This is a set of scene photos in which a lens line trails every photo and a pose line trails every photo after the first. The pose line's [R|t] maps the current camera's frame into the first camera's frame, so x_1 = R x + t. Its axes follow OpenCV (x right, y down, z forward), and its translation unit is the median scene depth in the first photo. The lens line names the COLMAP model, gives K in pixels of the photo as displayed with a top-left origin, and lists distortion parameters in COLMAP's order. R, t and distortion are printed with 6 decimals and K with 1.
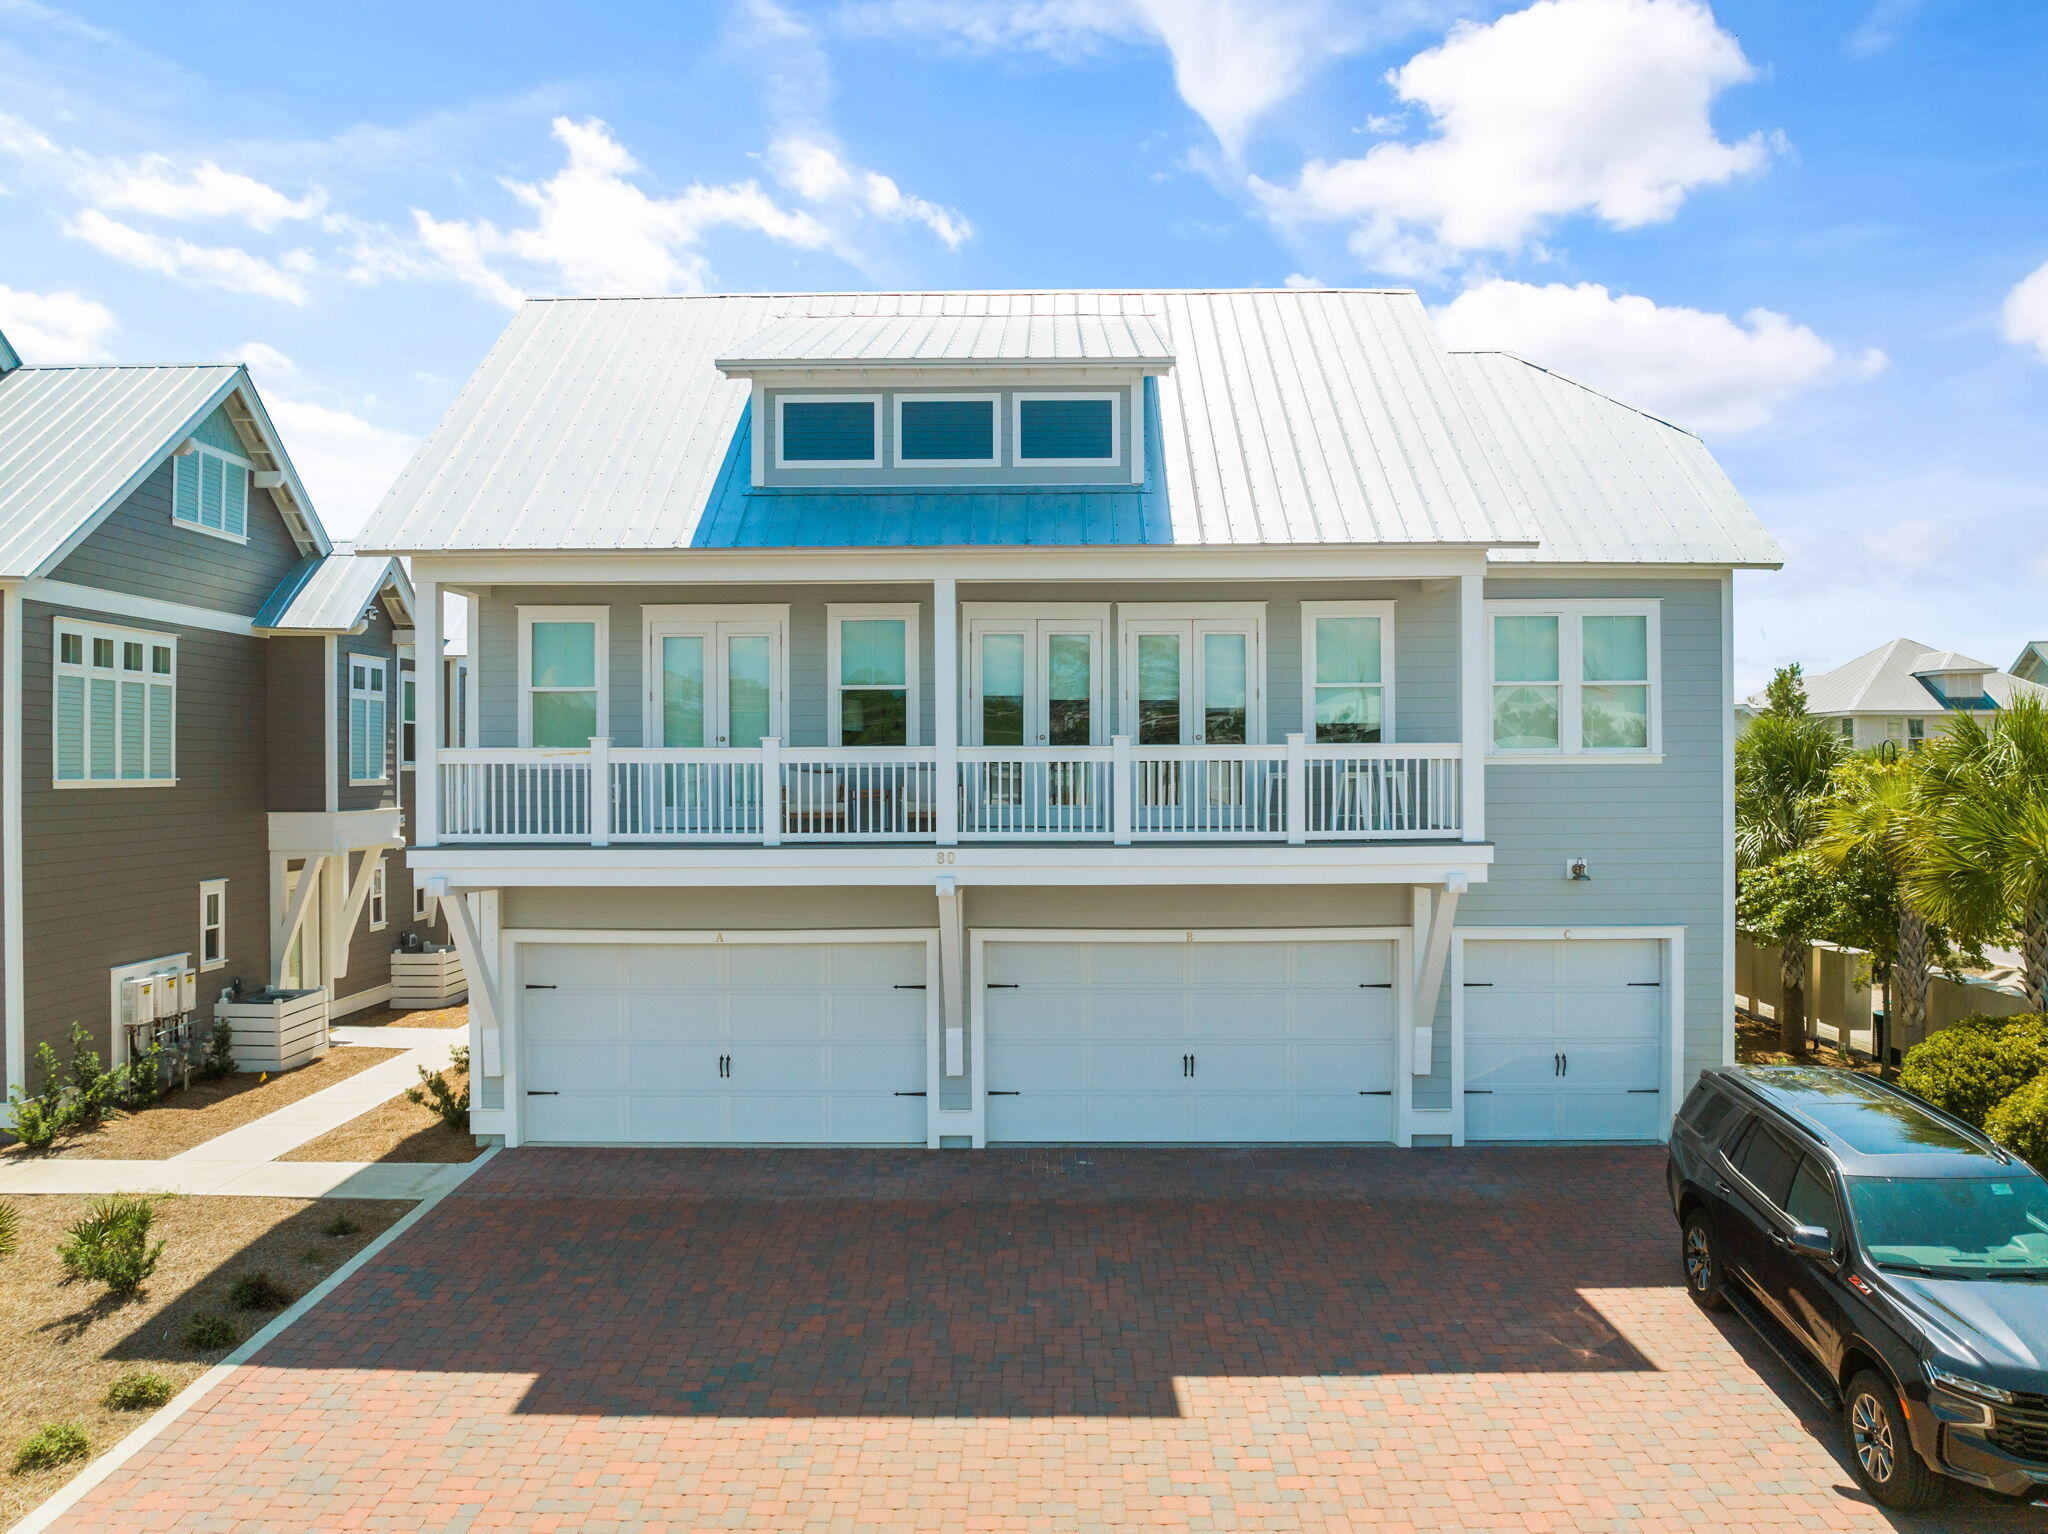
lens RADIAL K [[1445.8, 0, 1024.9], [0, 1445.8, 789.9], [0, 0, 1]] dist [-0.033405, 0.000272]
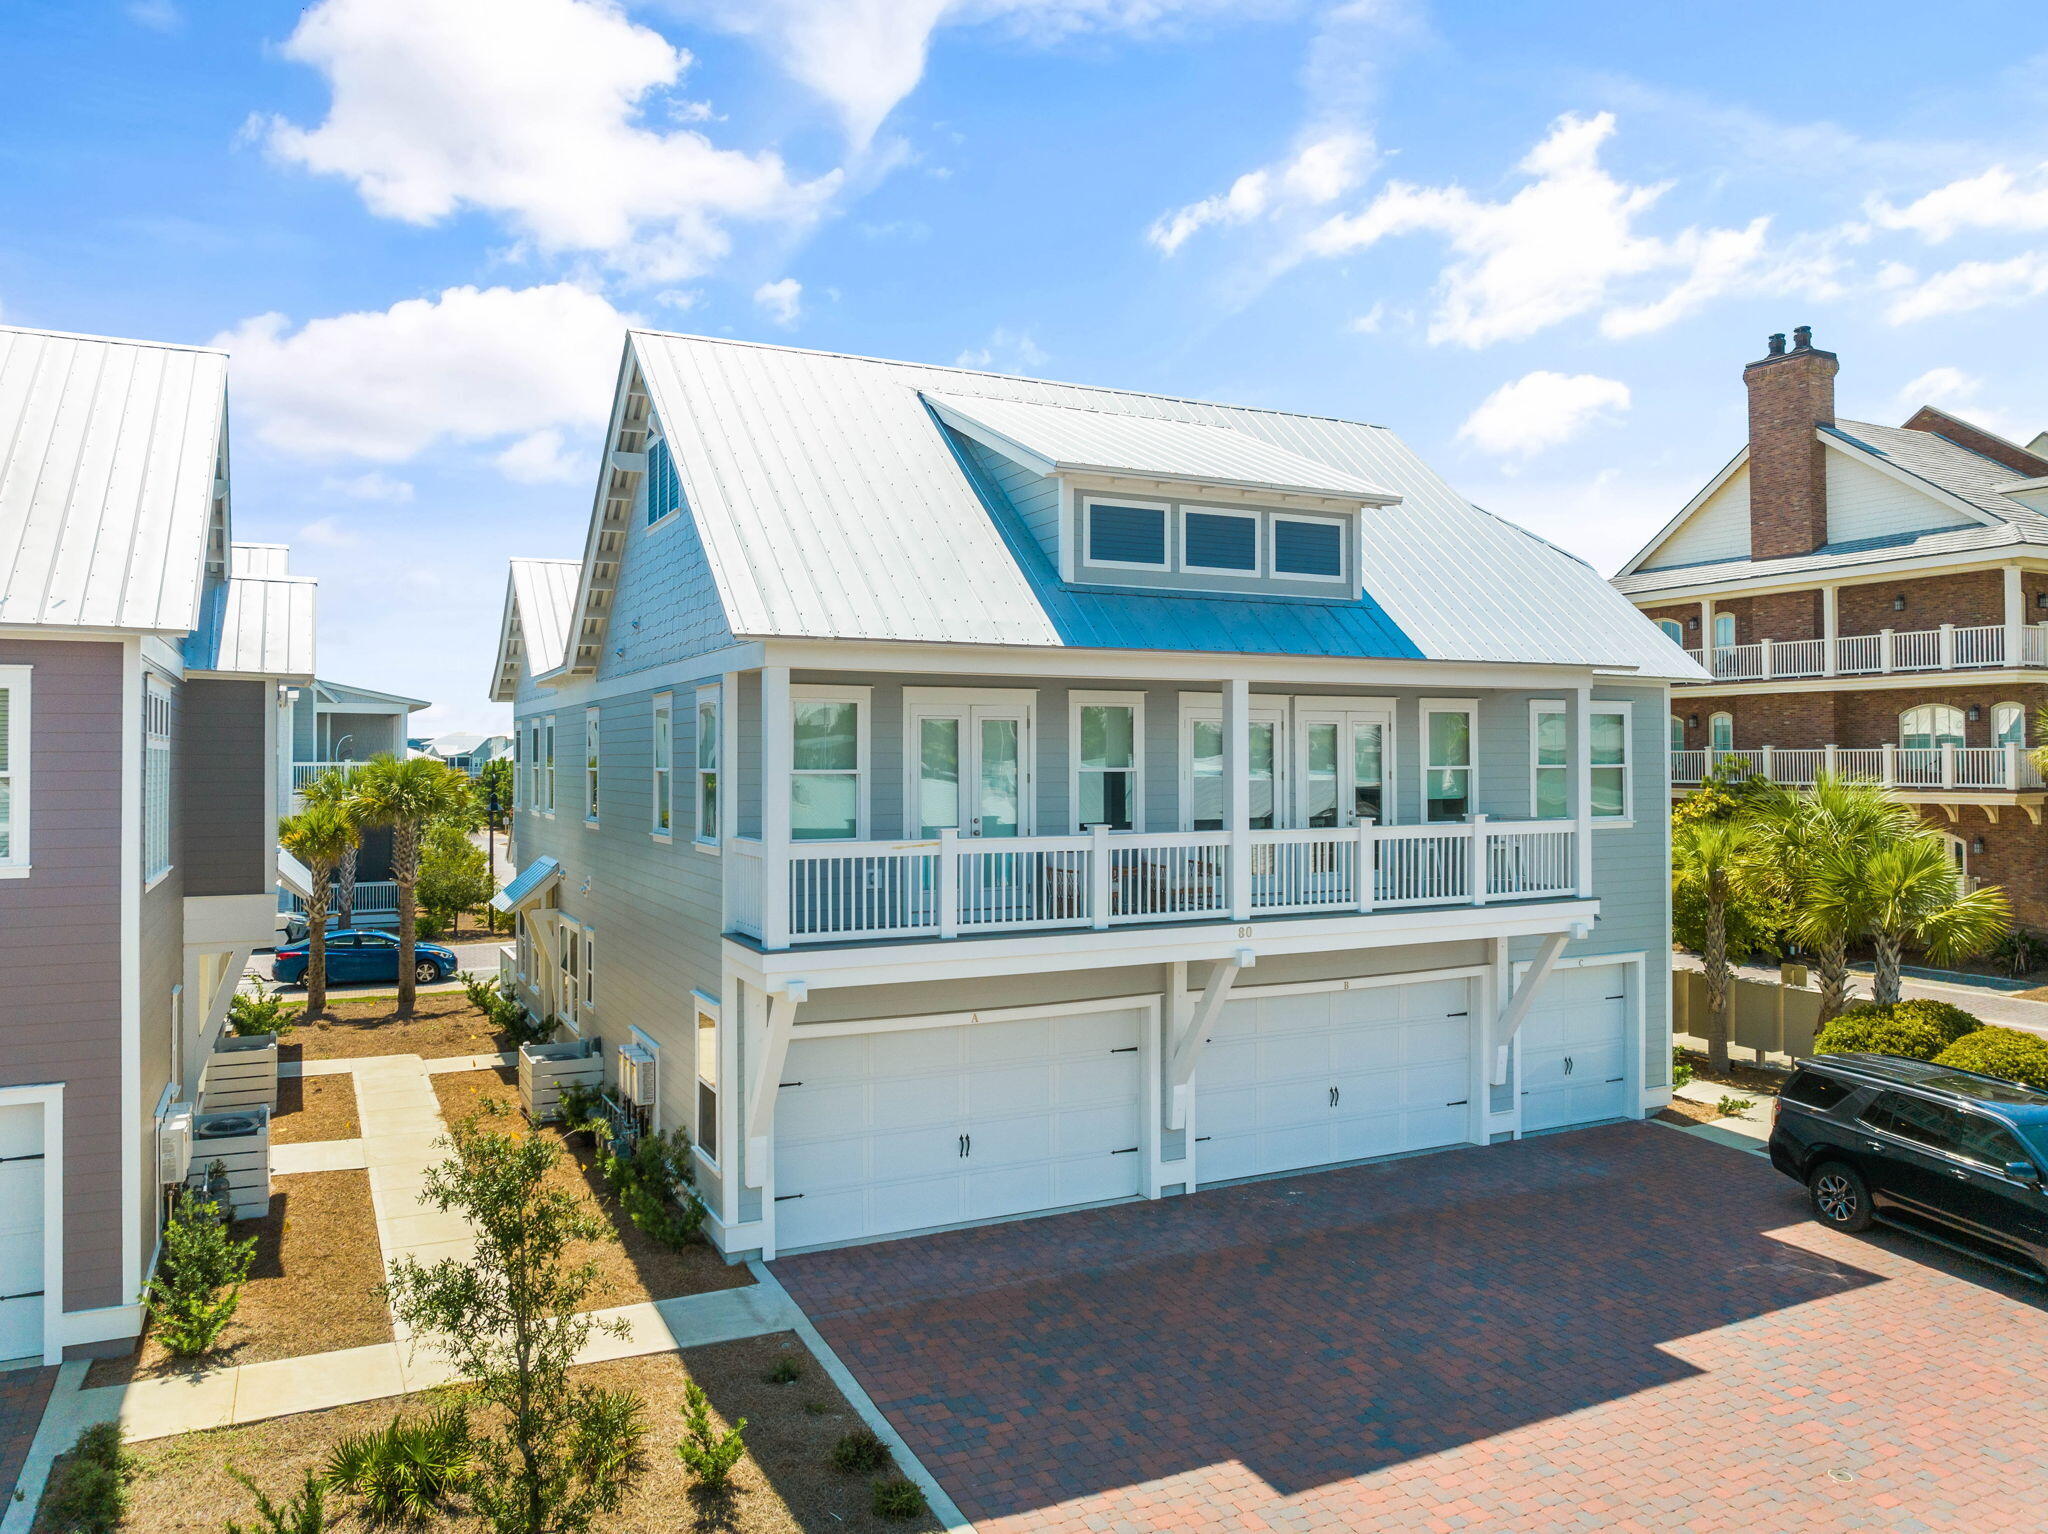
lens RADIAL K [[1457.3, 0, 1039.2], [0, 1457.3, 774.2], [0, 0, 1]] dist [-0.026780, 0.006679]
pose [[0.885227, -0.001485, 0.465156, -0.715123], [0.007362, 0.999914, -0.010819, -0.062996], [-0.465100, 0.013002, 0.885163, 0.087866]]
